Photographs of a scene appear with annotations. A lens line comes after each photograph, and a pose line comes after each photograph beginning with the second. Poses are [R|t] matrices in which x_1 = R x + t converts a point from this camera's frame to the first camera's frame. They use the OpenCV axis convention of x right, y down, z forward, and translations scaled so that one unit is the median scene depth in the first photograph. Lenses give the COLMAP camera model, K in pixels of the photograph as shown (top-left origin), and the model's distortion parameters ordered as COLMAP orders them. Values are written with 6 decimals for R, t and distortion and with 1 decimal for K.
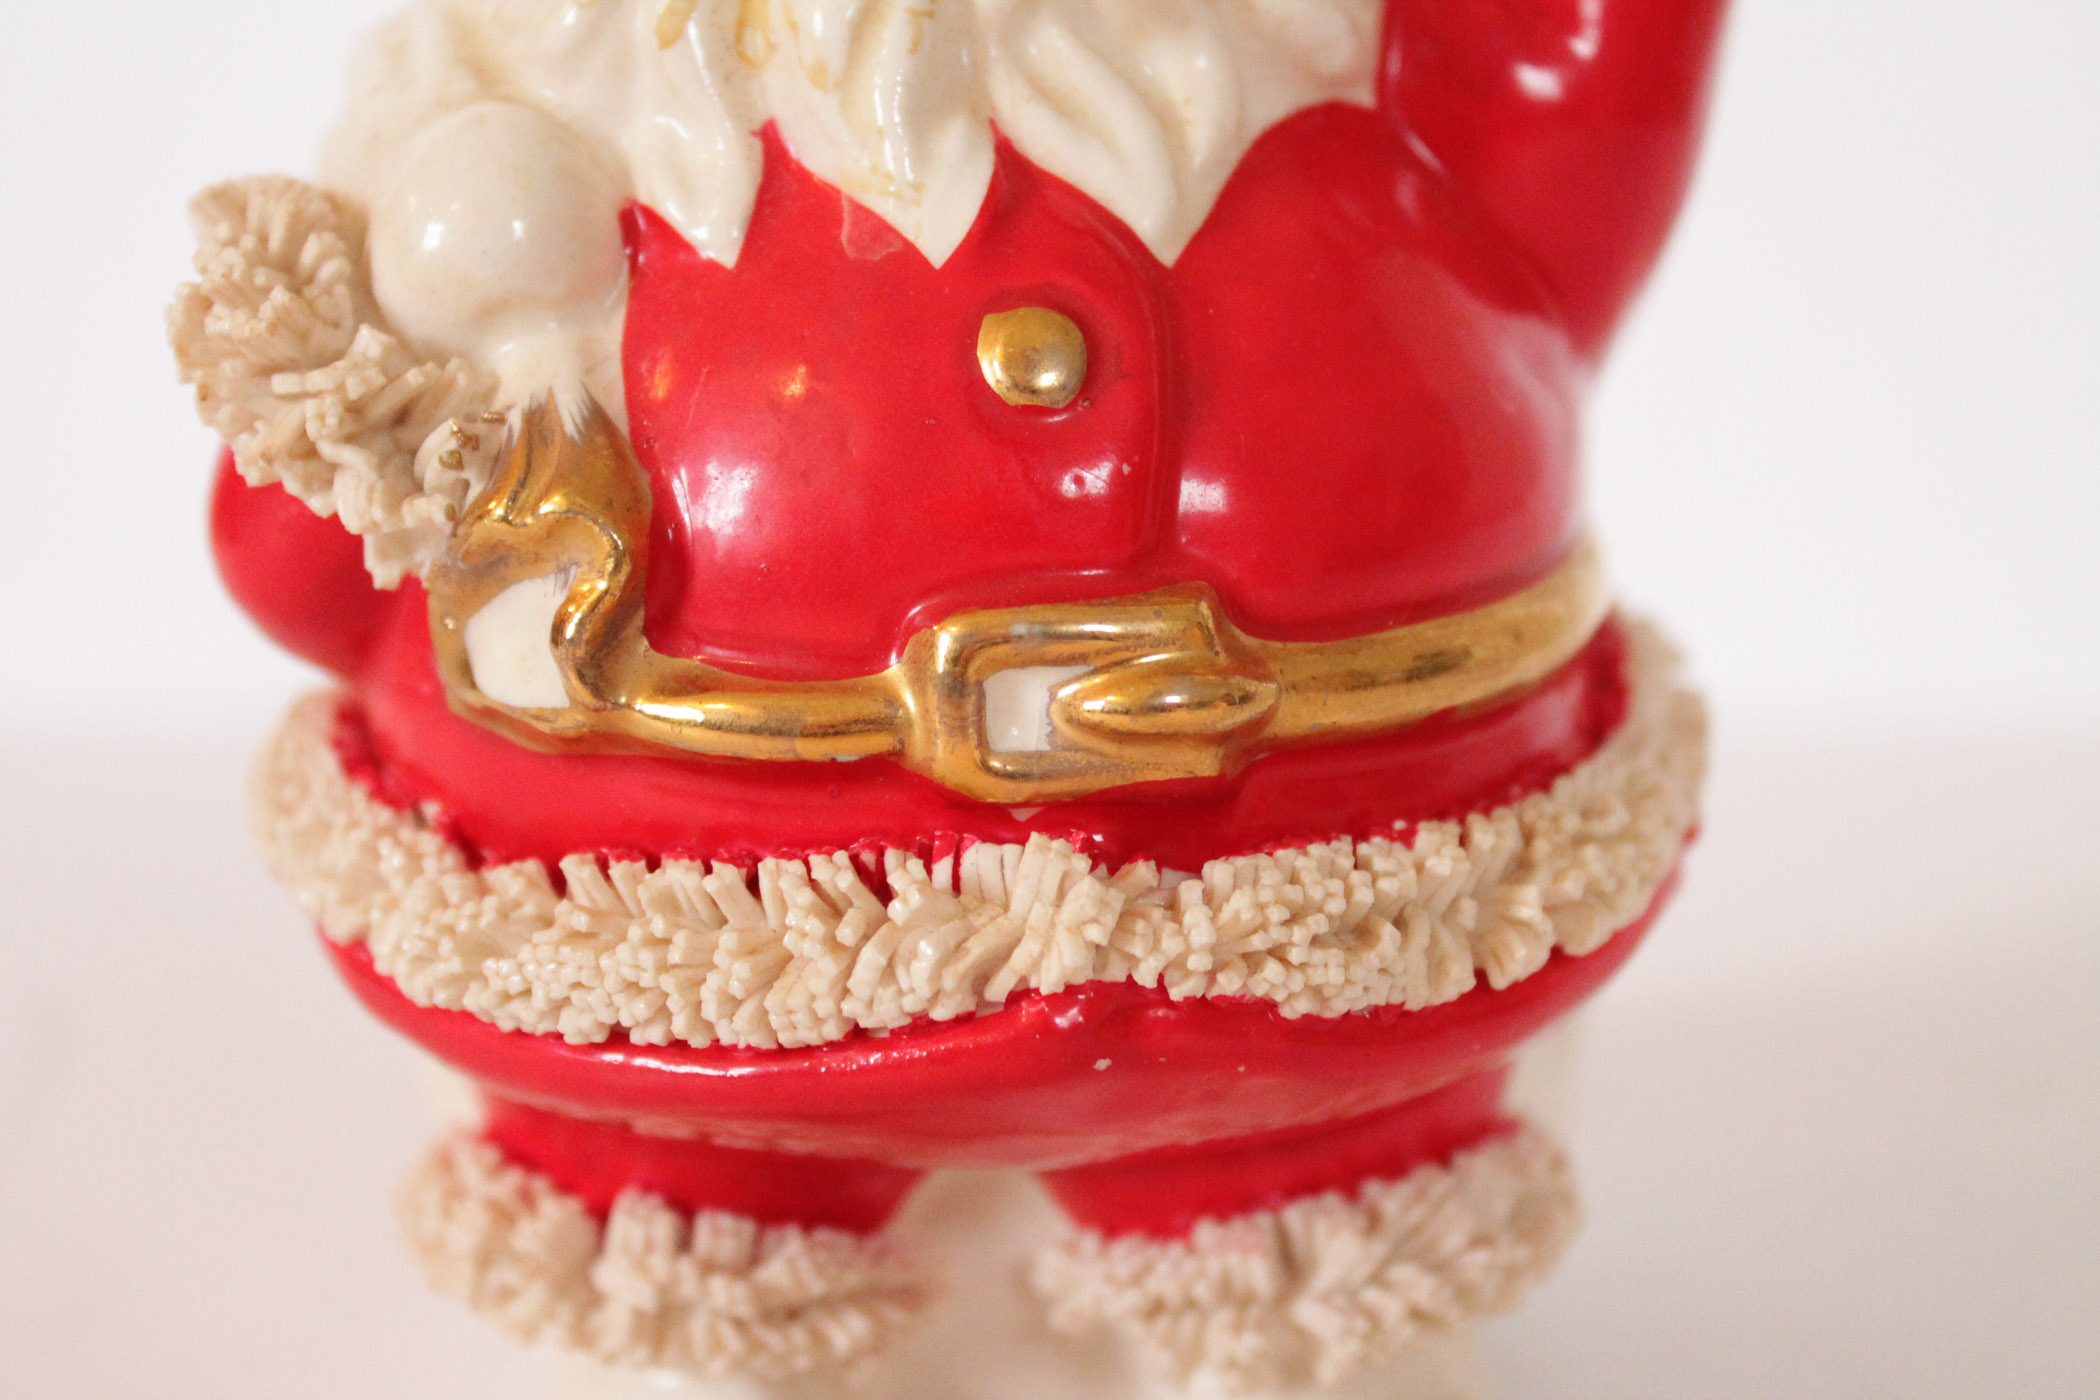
lens RADIAL K [[3475.0, 0, 1050.0], [0, 3475.0, 700.0], [0, 0, 1]] dist [-0.034202, -0.054029]
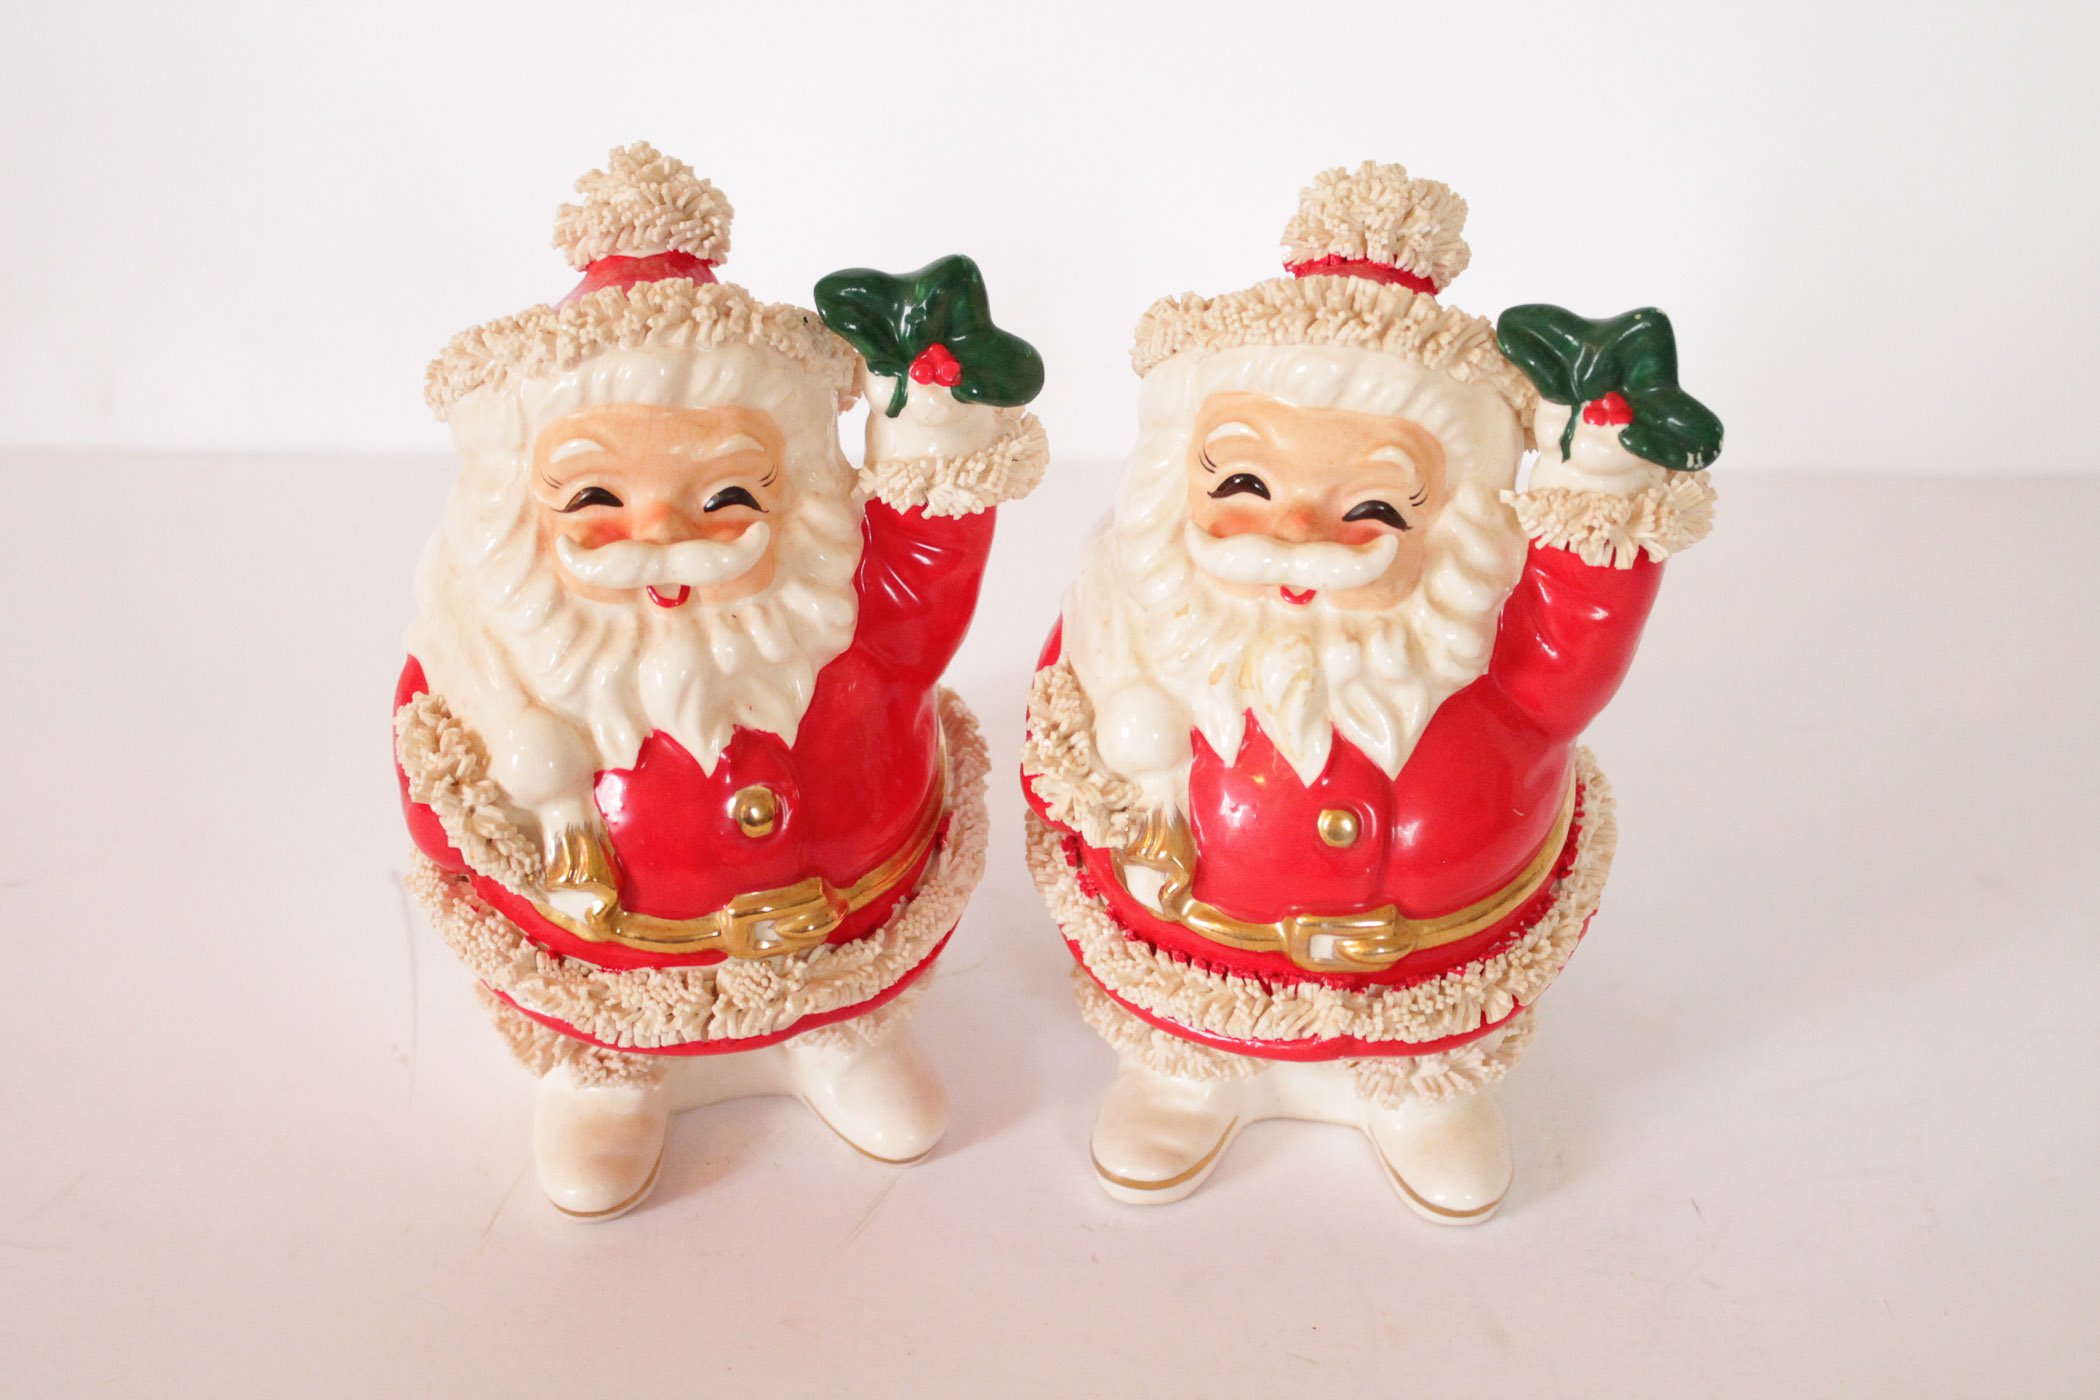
lens RADIAL K [[2999.9, 0, 1050.0], [0, 2999.9, 700.0], [0, 0, 1]] dist [-0.047038, 0.001756]
pose [[0.991336, 0.089740, -0.095913, -0.012405], [-0.047404, 0.925436, 0.375926, -1.061915], [0.122497, -0.368122, 0.921673, -1.175471]]
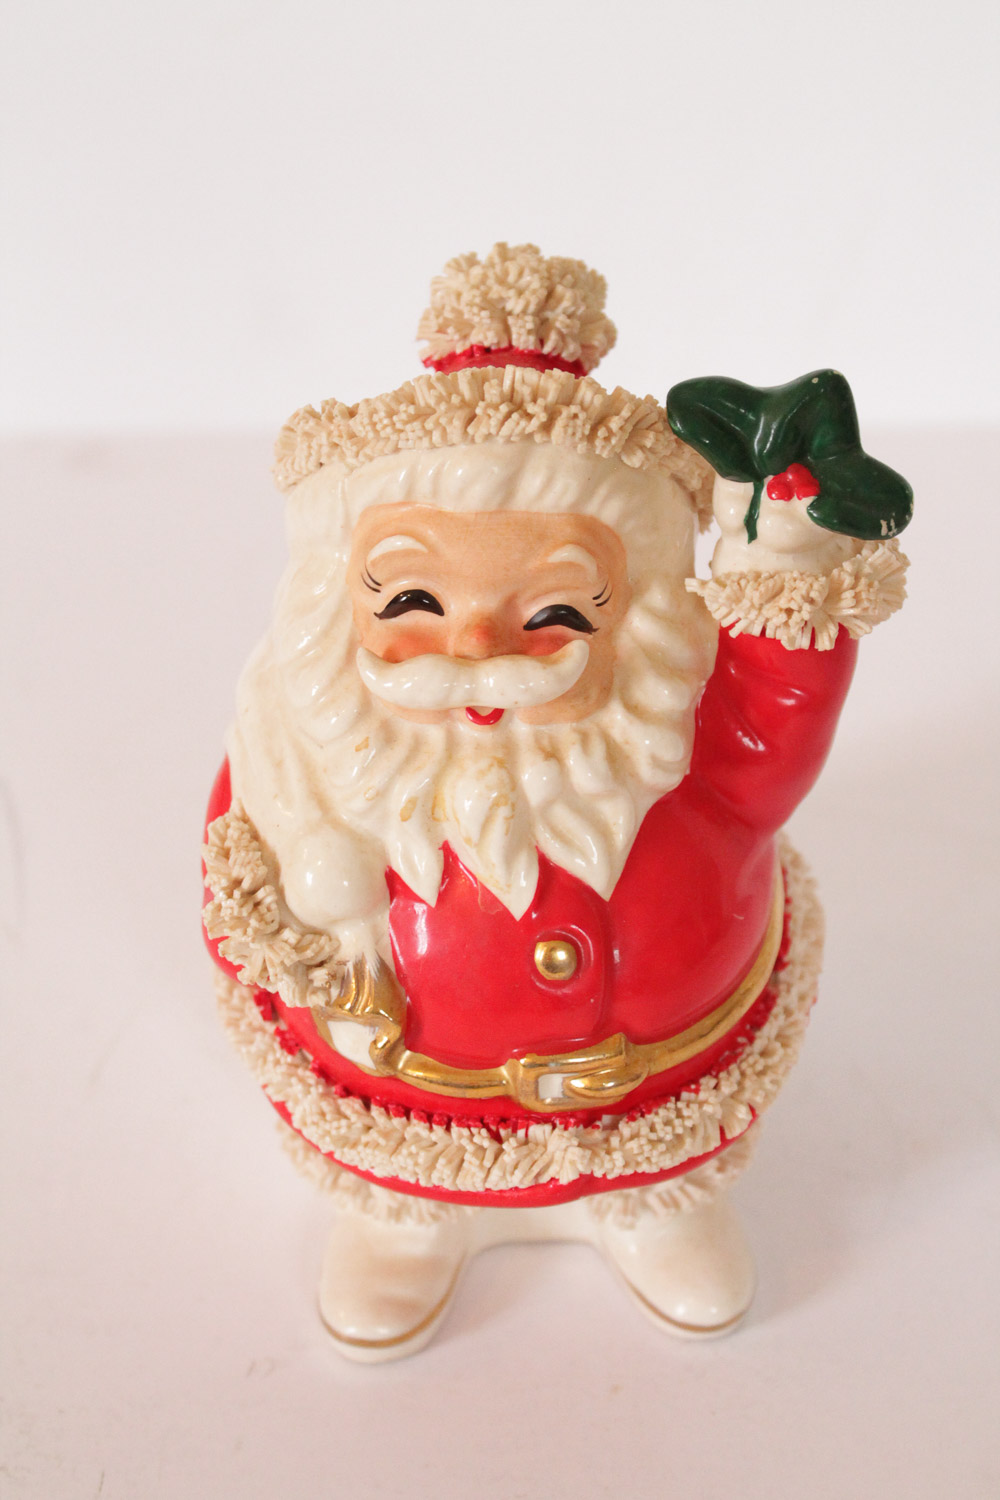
lens RADIAL K [[2482.1, 0, 500.0], [0, 2482.1, 750.0], [0, 0, 1]] dist [-0.034202, -0.054029]
pose [[0.999236, -0.020454, 0.033309, -0.102428], [0.006247, 0.924773, 0.380468, -0.924073], [-0.038585, -0.379970, 0.924194, -0.626373]]
